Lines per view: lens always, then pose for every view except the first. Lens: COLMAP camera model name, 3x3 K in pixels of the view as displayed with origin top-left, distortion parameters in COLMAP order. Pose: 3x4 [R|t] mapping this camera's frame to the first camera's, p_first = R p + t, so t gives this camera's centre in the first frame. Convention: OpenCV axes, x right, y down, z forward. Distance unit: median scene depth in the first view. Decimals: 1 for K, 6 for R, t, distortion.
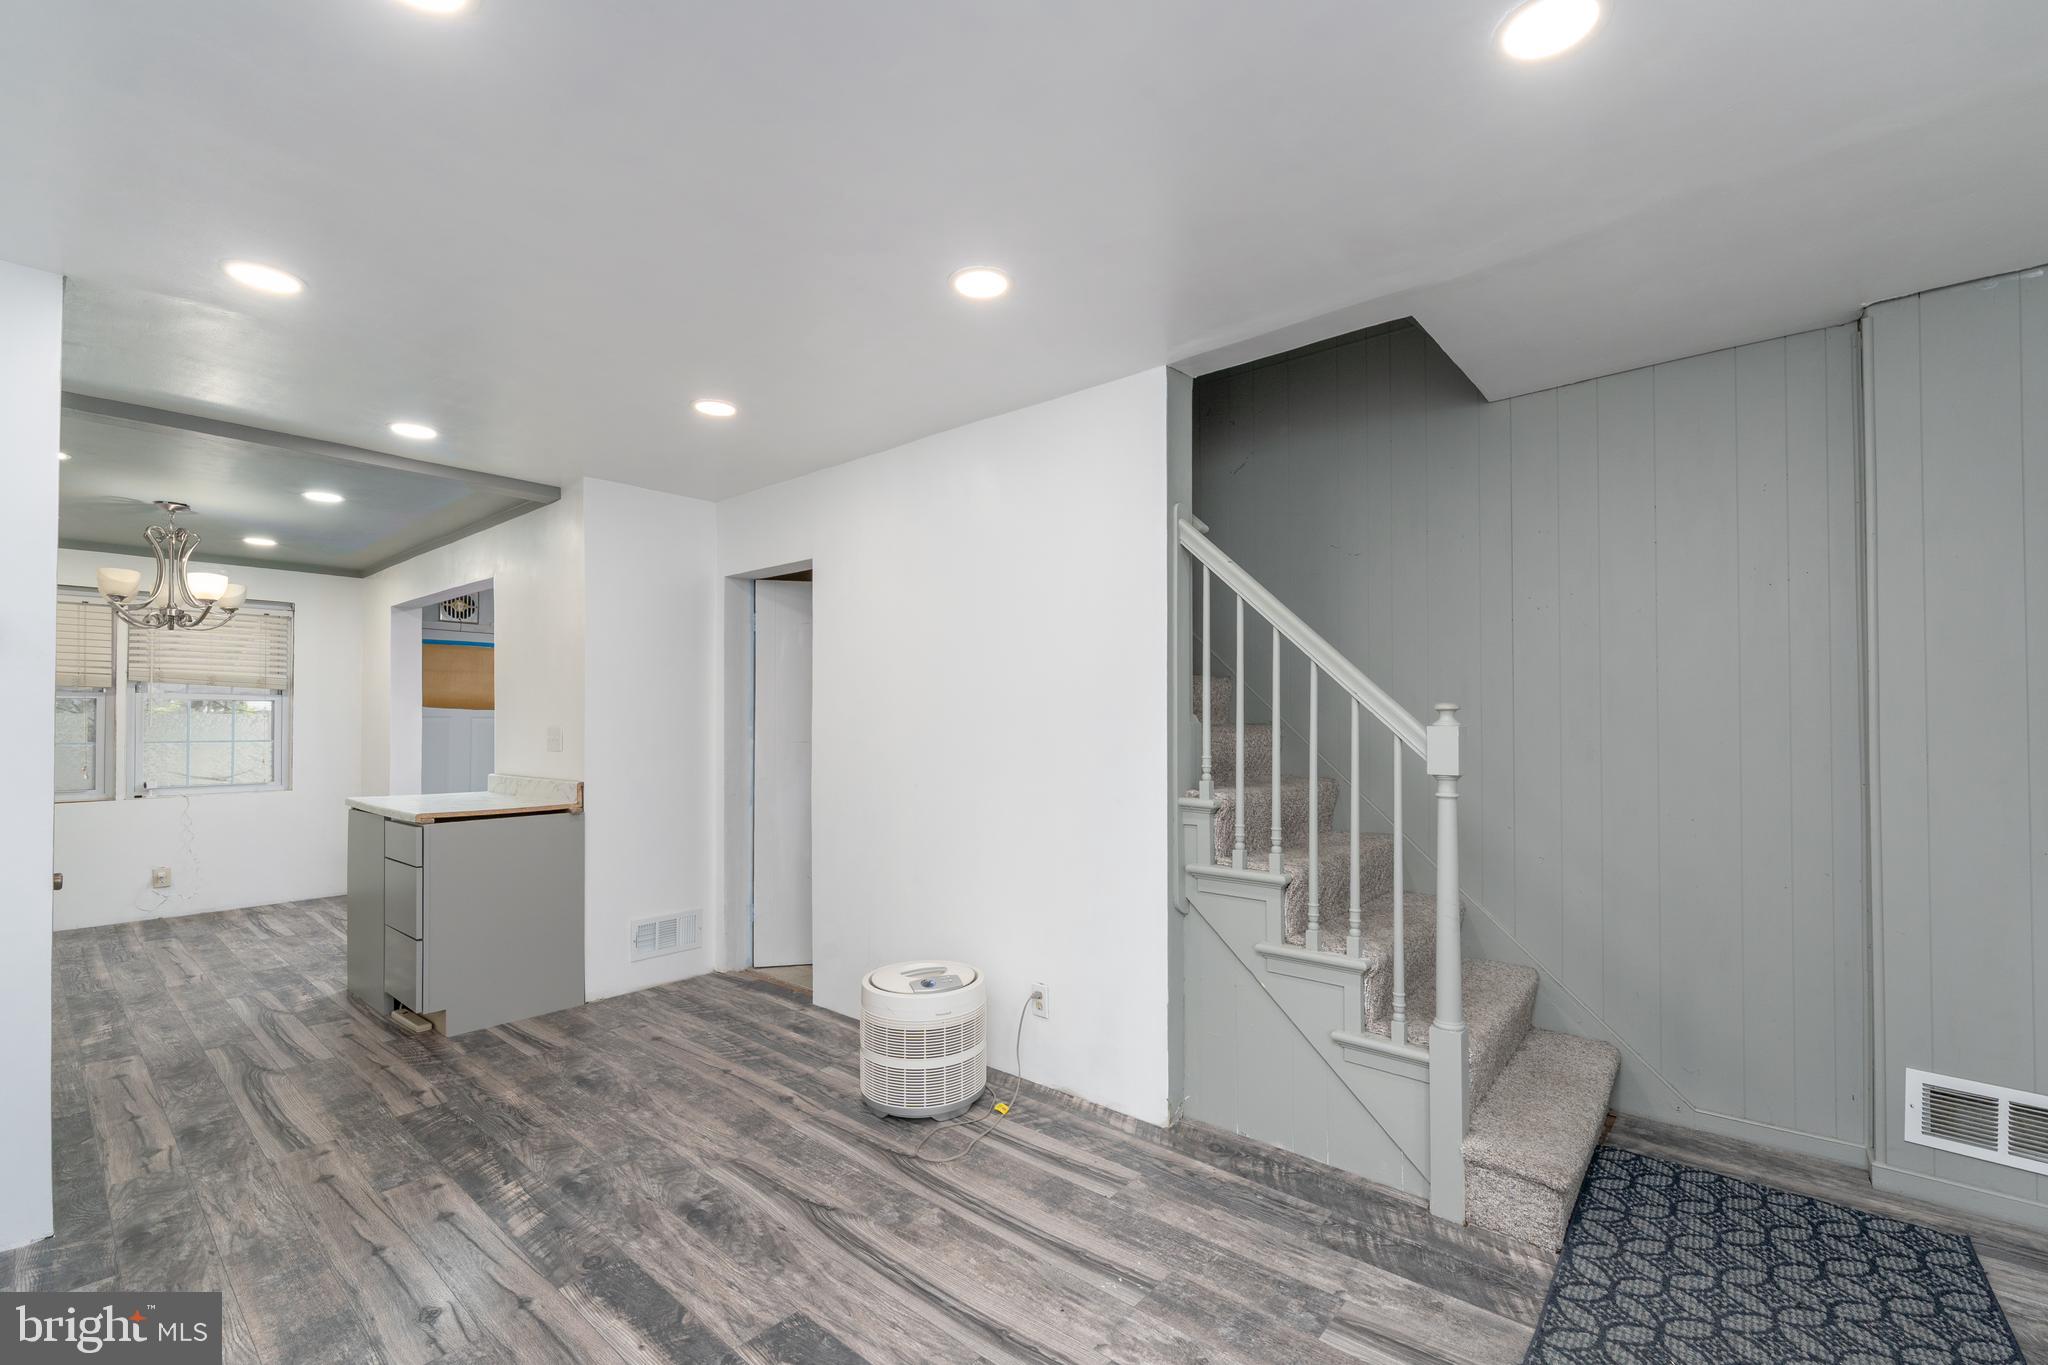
lens RADIAL K [[850.7, 0, 1025.0], [0, 850.7, 688.8], [0, 0, 1]] dist [0.001347, -0.000485]
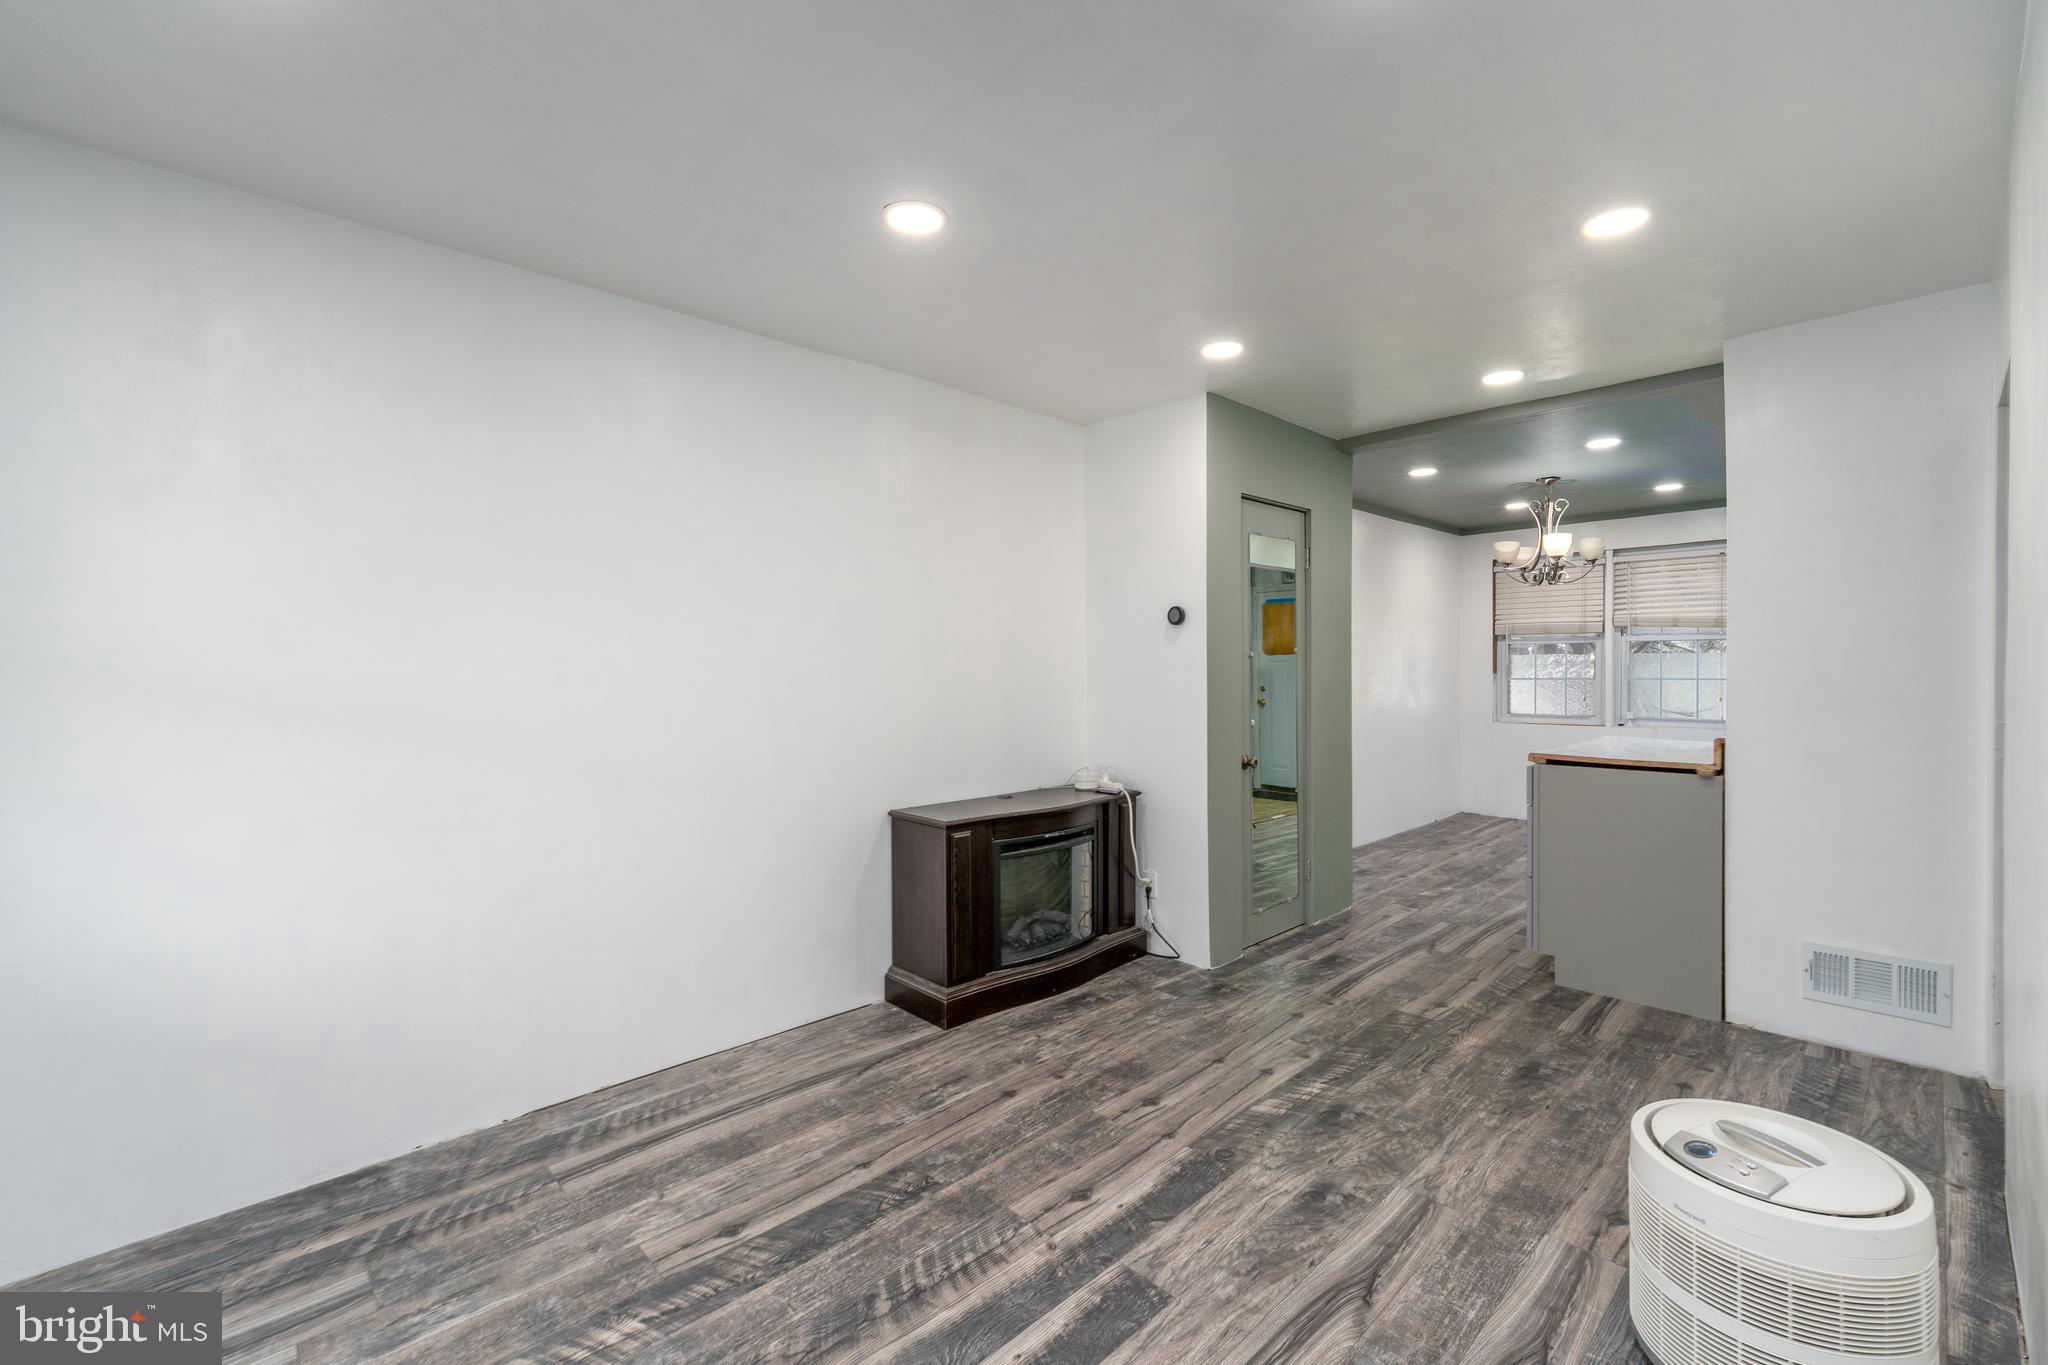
lens RADIAL K [[894.4, 0, 1062.3], [0, 894.4, 669.0], [0, 0, 1]] dist [0.000703, -0.000315]
pose [[-0.089531, 0.003362, -0.995978, 0.561573], [0.048114, 0.998841, -0.000953, 0.031568], [0.994821, -0.048006, -0.089589, 0.783069]]
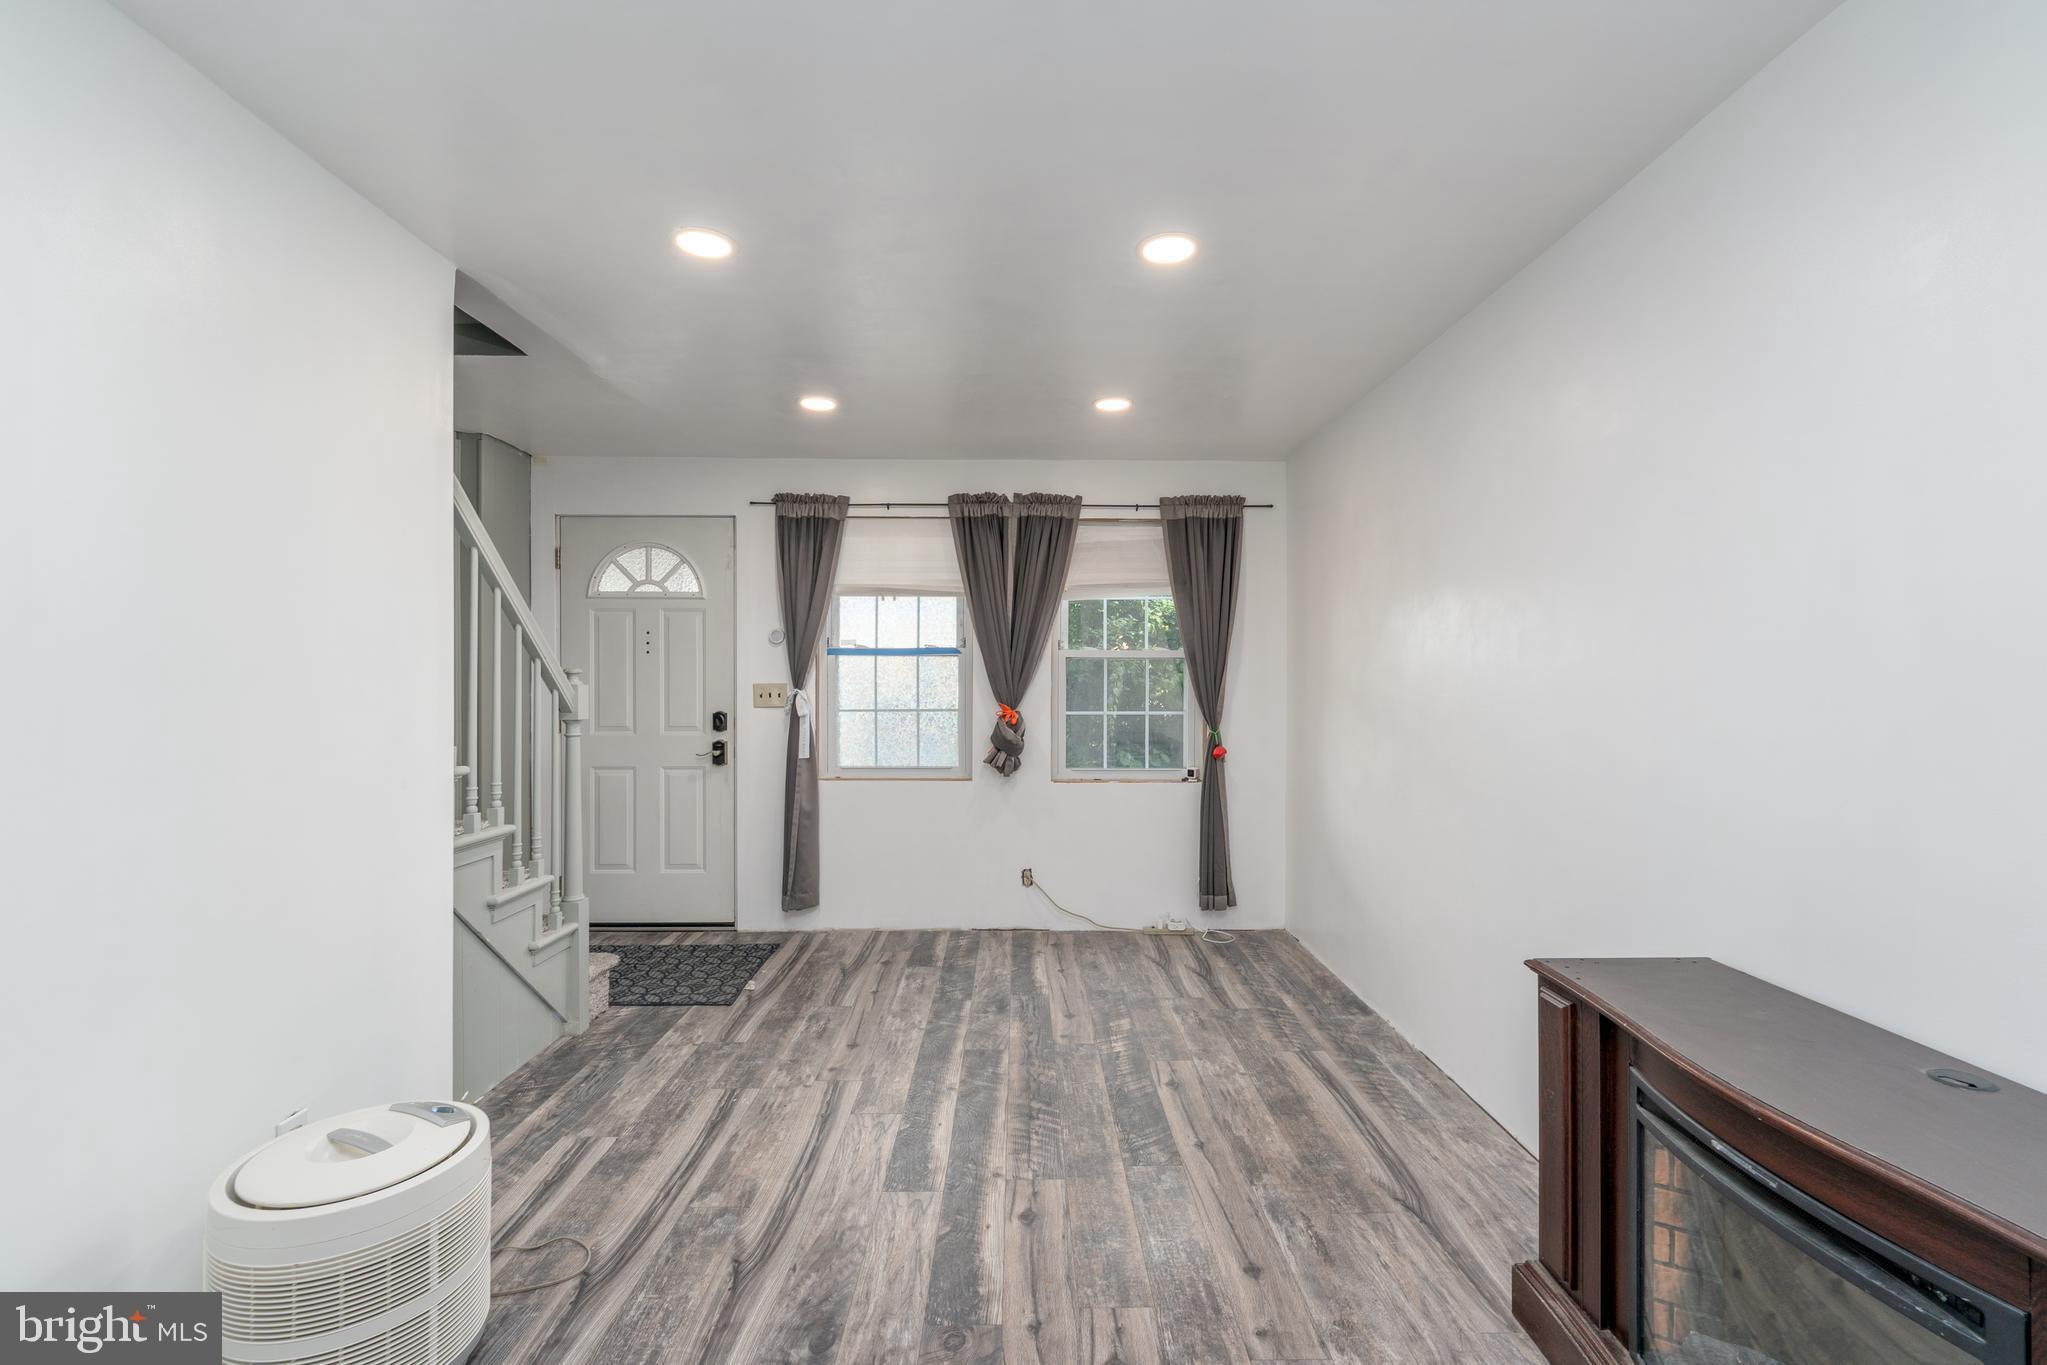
lens RADIAL K [[808.8, 0, 1033.5], [0, 808.8, 716.8], [0, 0, 1]] dist [0.001420, -0.000023]
pose [[-0.656438, -0.030863, 0.753748, -0.965071], [-0.031272, 0.999417, 0.013687, 0.039719], [-0.753732, -0.014586, -0.657020, 1.247307]]
